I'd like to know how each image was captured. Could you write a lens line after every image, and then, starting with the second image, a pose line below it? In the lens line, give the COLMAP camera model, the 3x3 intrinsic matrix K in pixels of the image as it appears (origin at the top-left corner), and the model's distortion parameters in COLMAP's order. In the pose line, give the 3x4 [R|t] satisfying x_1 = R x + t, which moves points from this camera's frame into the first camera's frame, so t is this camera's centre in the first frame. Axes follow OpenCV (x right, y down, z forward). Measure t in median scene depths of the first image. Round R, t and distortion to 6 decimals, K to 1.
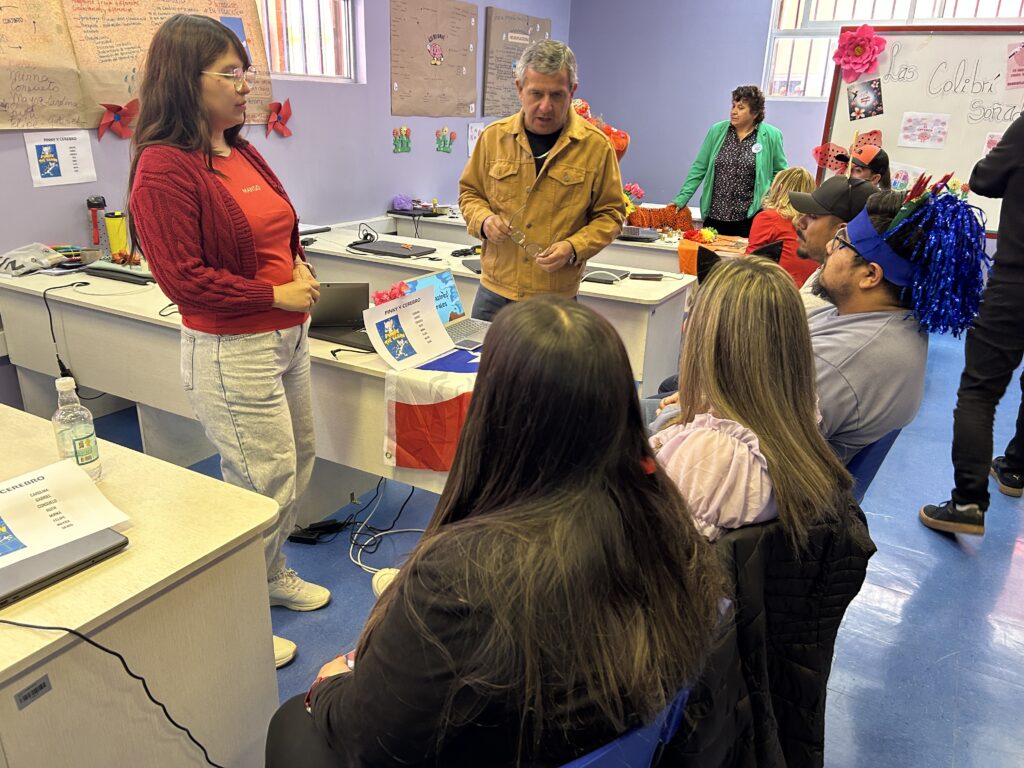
lens RADIAL K [[776.2, 0, 518.2], [0, 776.2, 383.5], [0, 0, 1]] dist [0.033836, -0.024354]
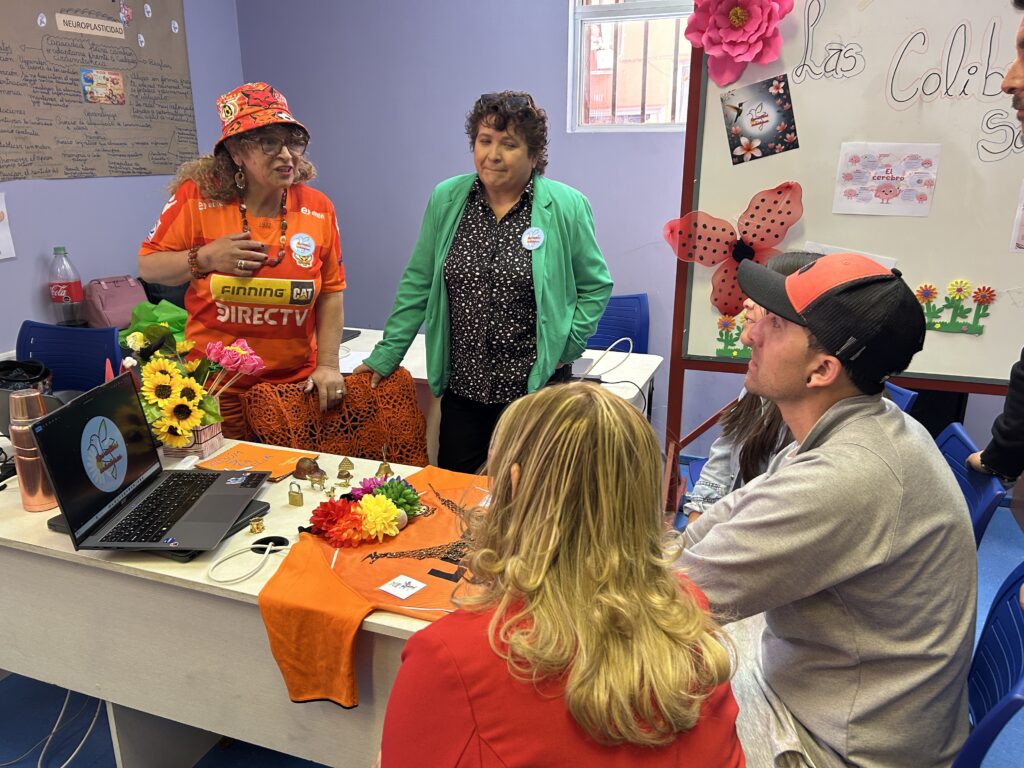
lens RADIAL K [[776.2, 0, 510.4], [0, 776.2, 384.7], [0, 0, 1]] dist [0.033836, -0.024354]
pose [[0.989222, -0.075262, 0.125599, 0.225904], [0.081720, 0.995543, -0.047082, -0.195831], [-0.121495, 0.056839, 0.990963, 0.567008]]
